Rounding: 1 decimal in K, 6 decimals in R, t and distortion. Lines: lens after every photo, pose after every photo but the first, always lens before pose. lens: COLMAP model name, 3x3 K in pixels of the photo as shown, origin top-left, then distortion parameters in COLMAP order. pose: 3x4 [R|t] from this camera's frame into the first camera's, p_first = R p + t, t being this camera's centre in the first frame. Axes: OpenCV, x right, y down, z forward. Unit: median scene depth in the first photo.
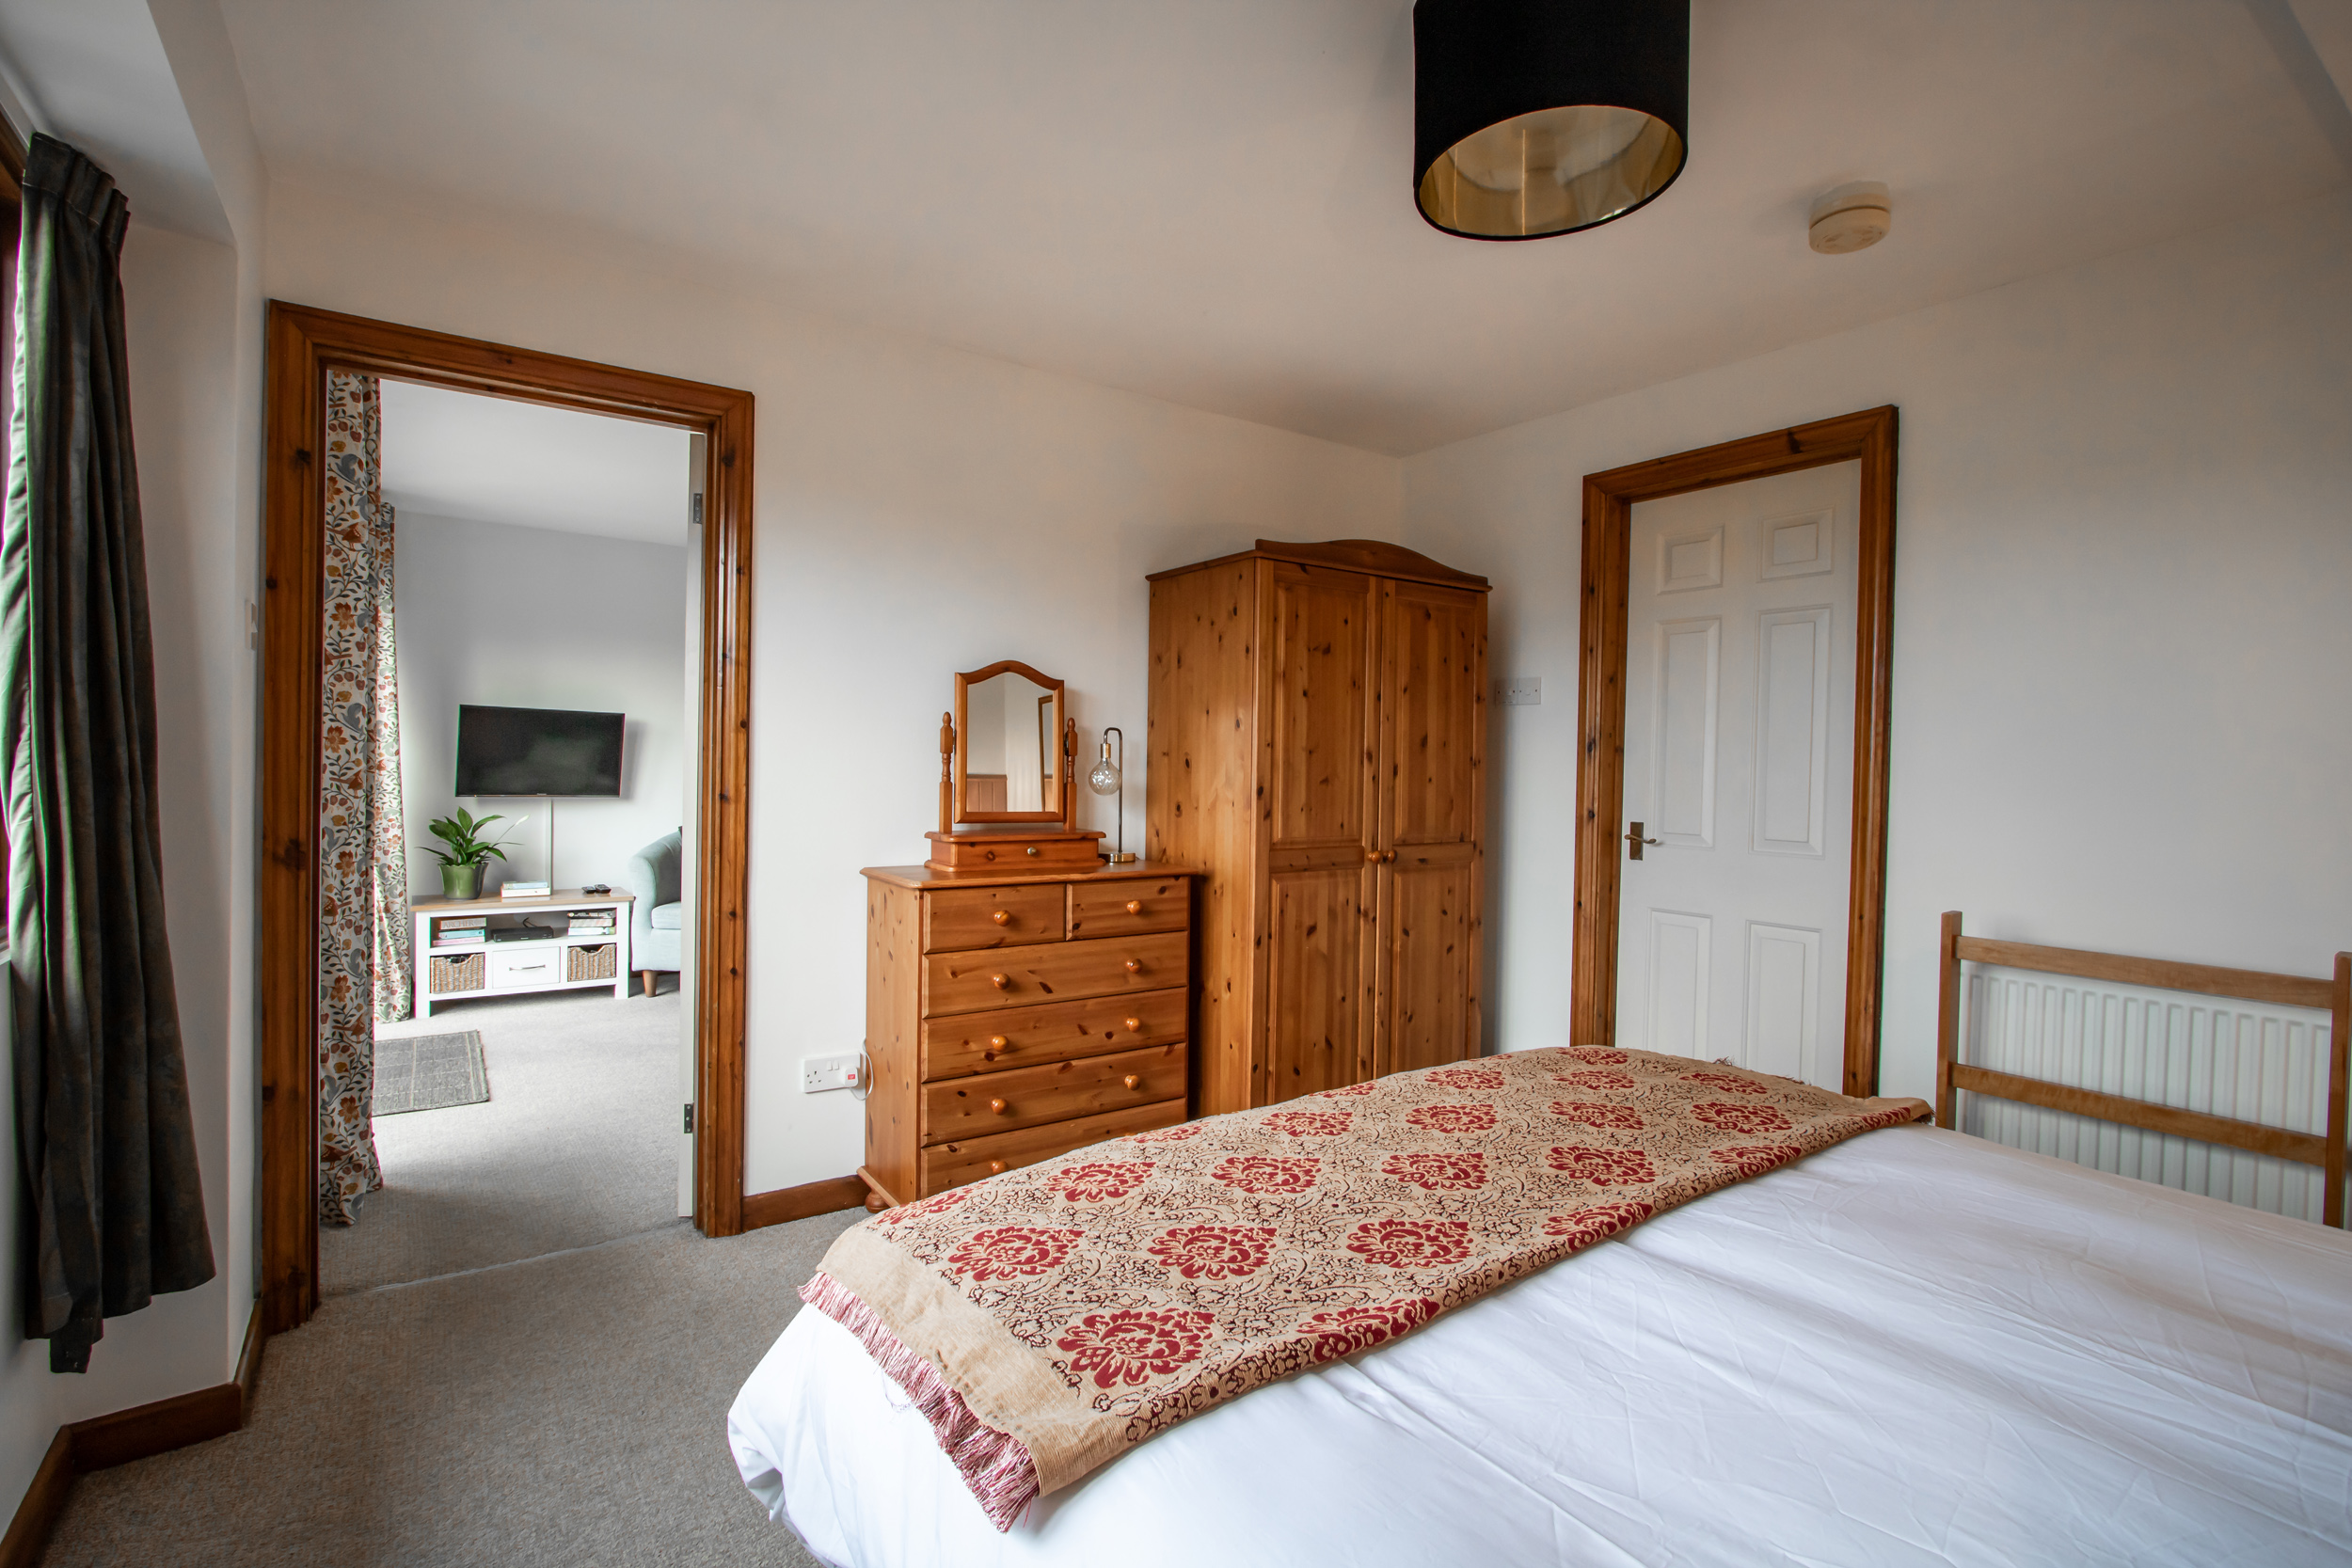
lens RADIAL K [[1088.0, 0, 1165.3], [0, 1088.0, 762.2], [0, 0, 1]] dist [-0.013626, -0.000503]
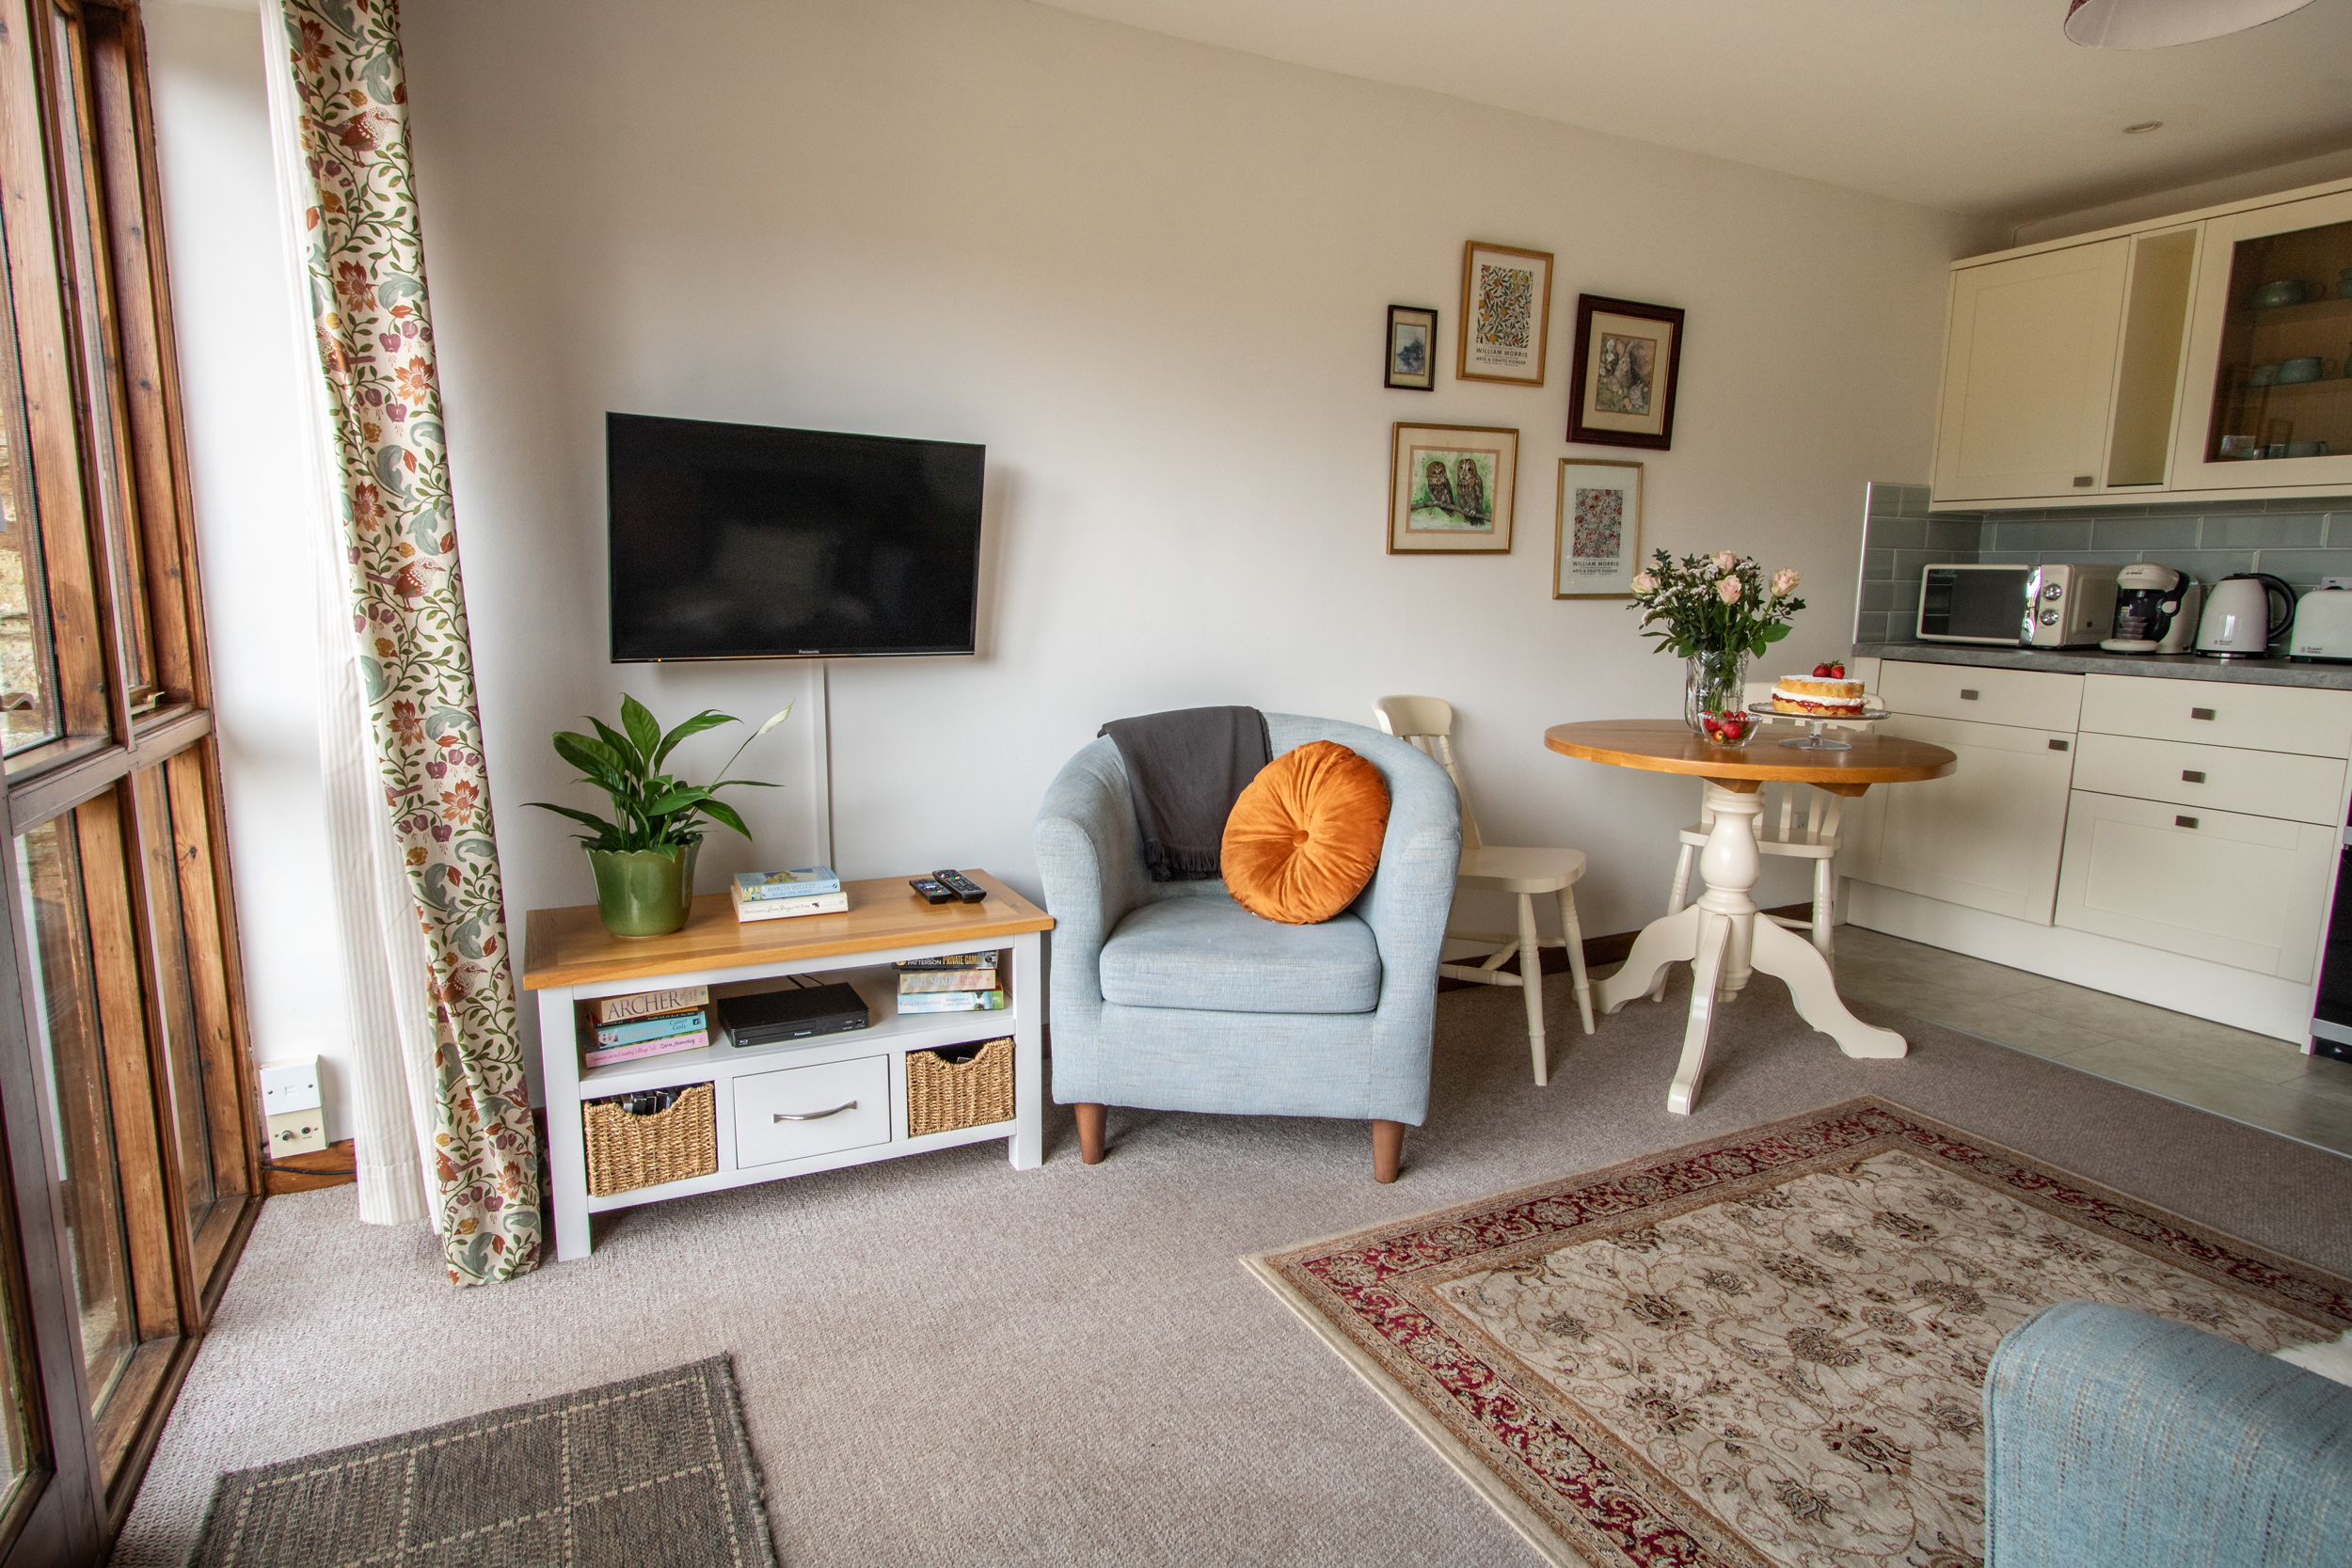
lens RADIAL K [[1278.4, 0, 1167.9], [0, 1278.4, 783.2], [0, 0, 1]] dist [-0.007998, 0.001400]
pose [[0.991091, 0.024840, -0.130853, -0.404656], [-0.003097, 0.986487, 0.163808, -0.000426], [0.133154, -0.161944, 0.977775, 0.585505]]
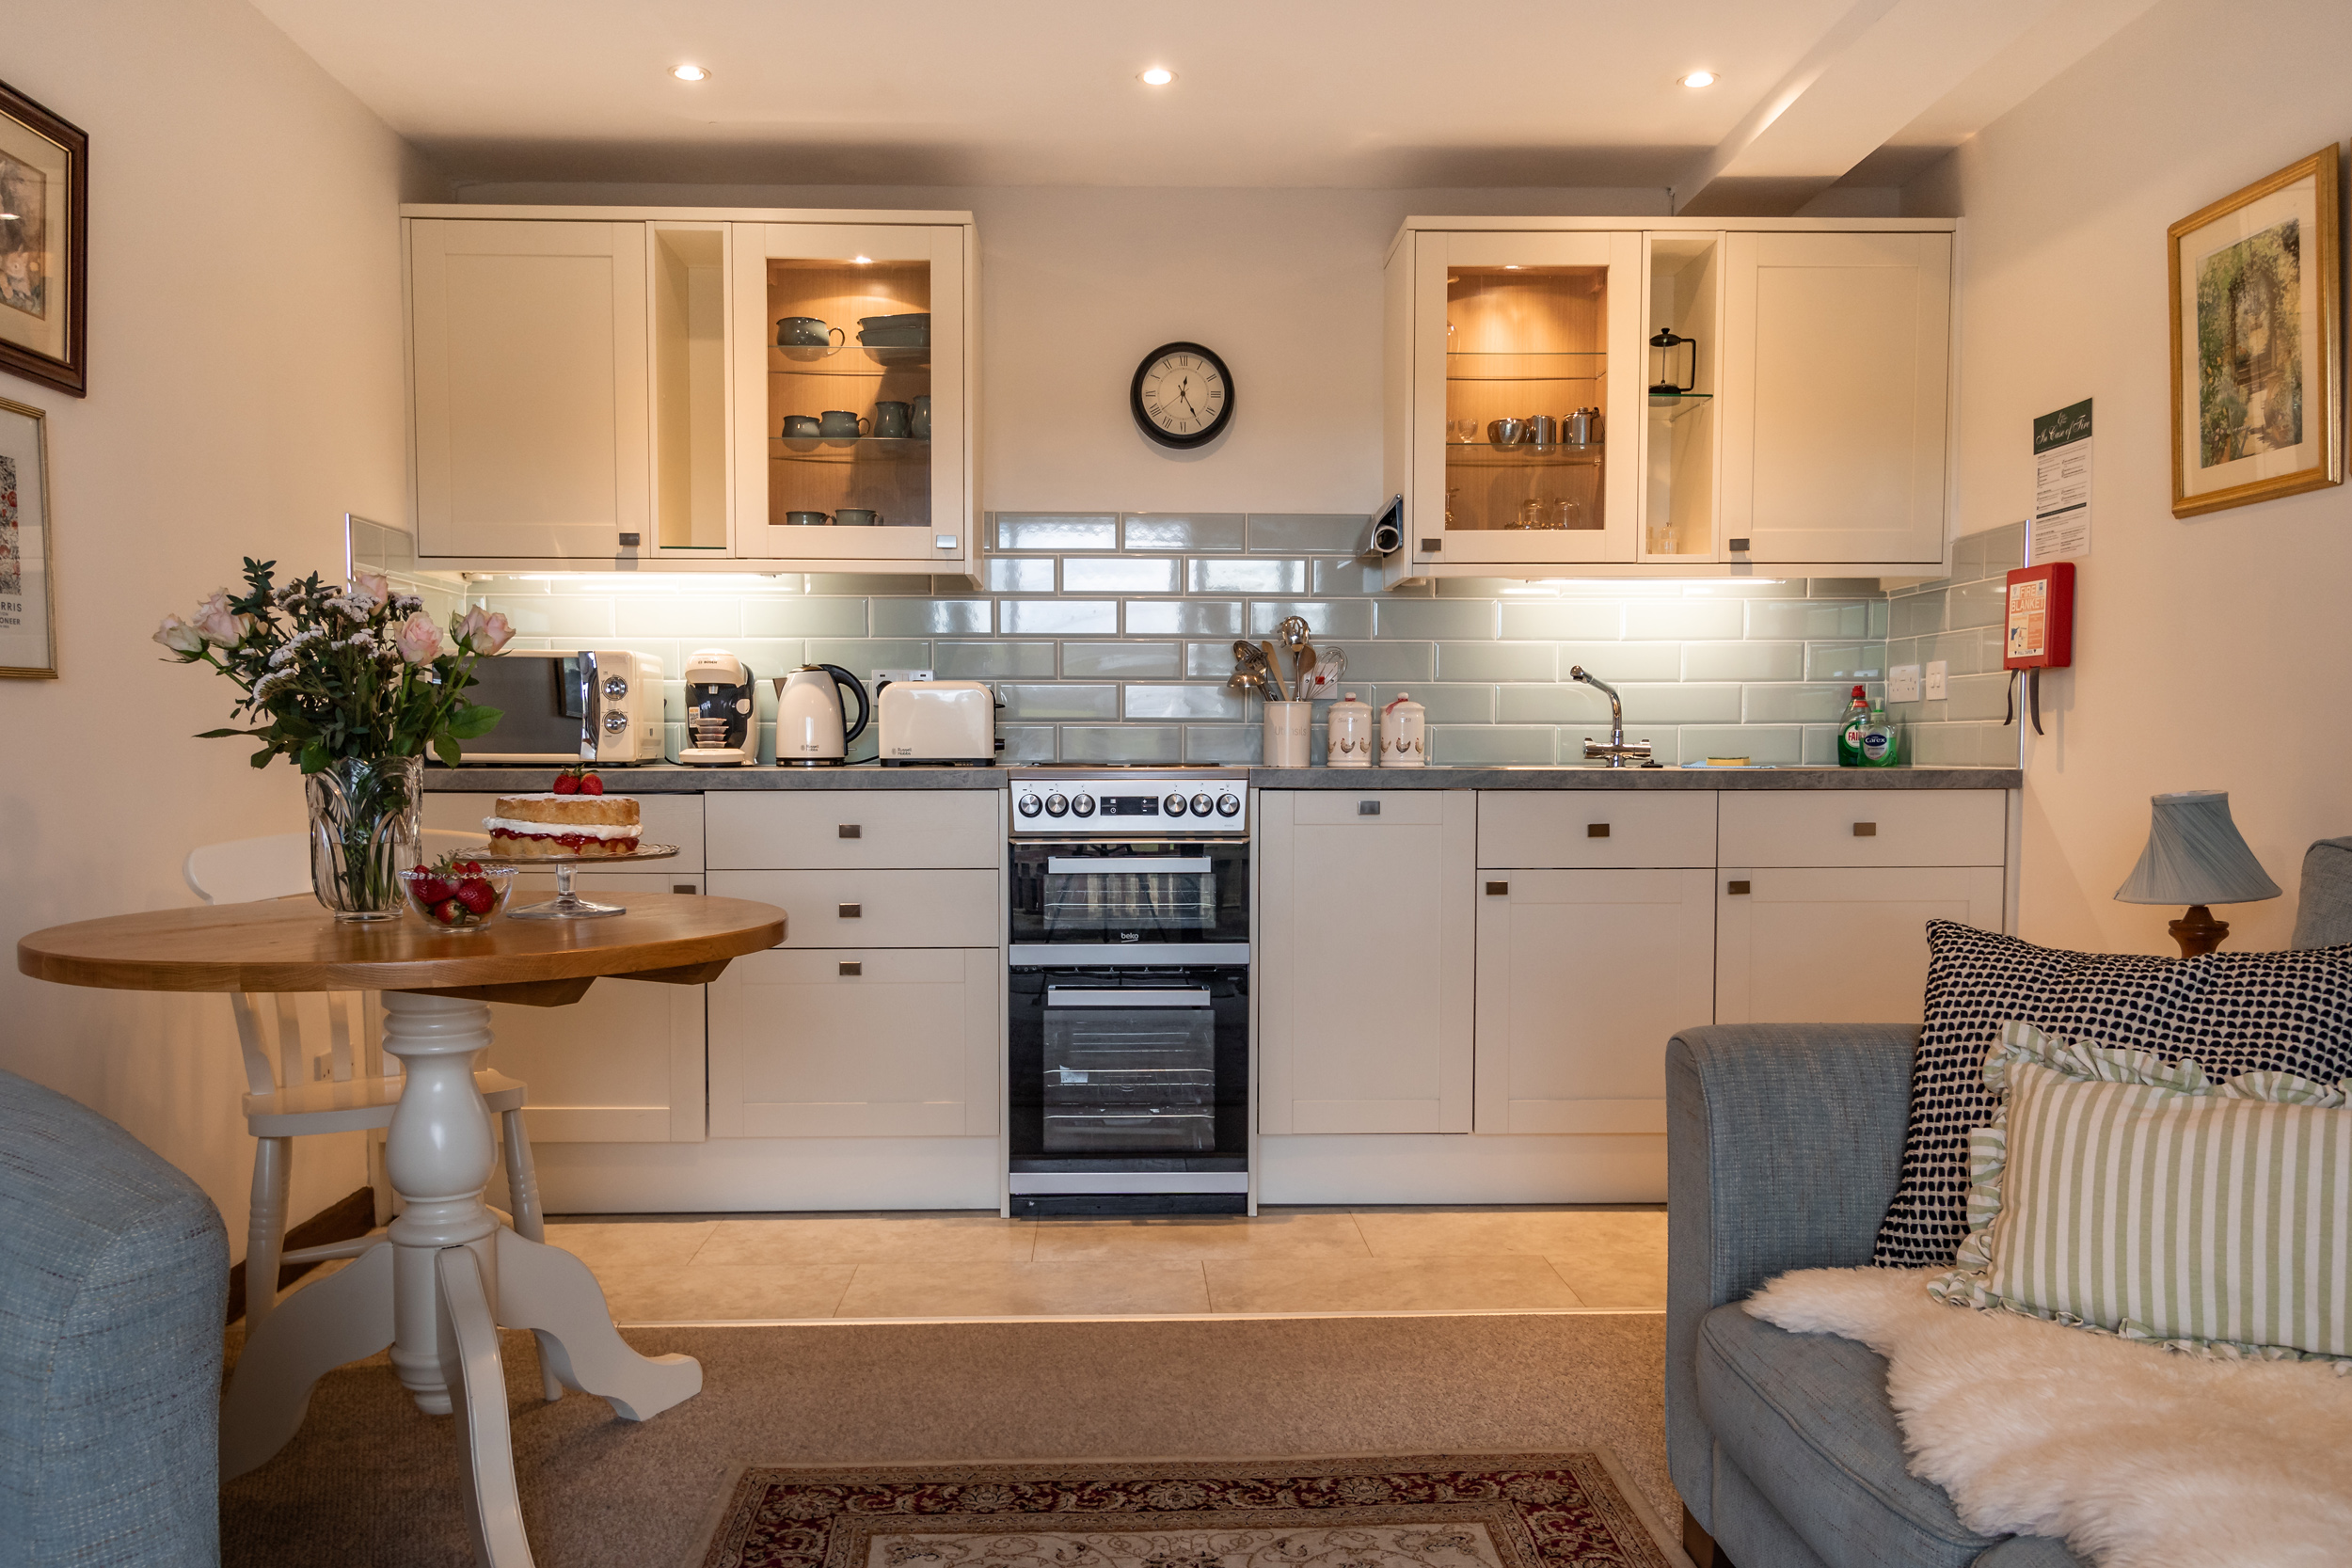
lens RADIAL K [[1699.6, 0, 1165.0], [0, 1699.6, 852.2], [0, 0, 1]] dist [0.005478, 0.000119]
pose [[0.530633, -0.061588, 0.845361, -0.484307], [0.002143, 0.997451, 0.071323, 0.029161], [-0.847599, -0.036035, 0.529413, 0.822873]]
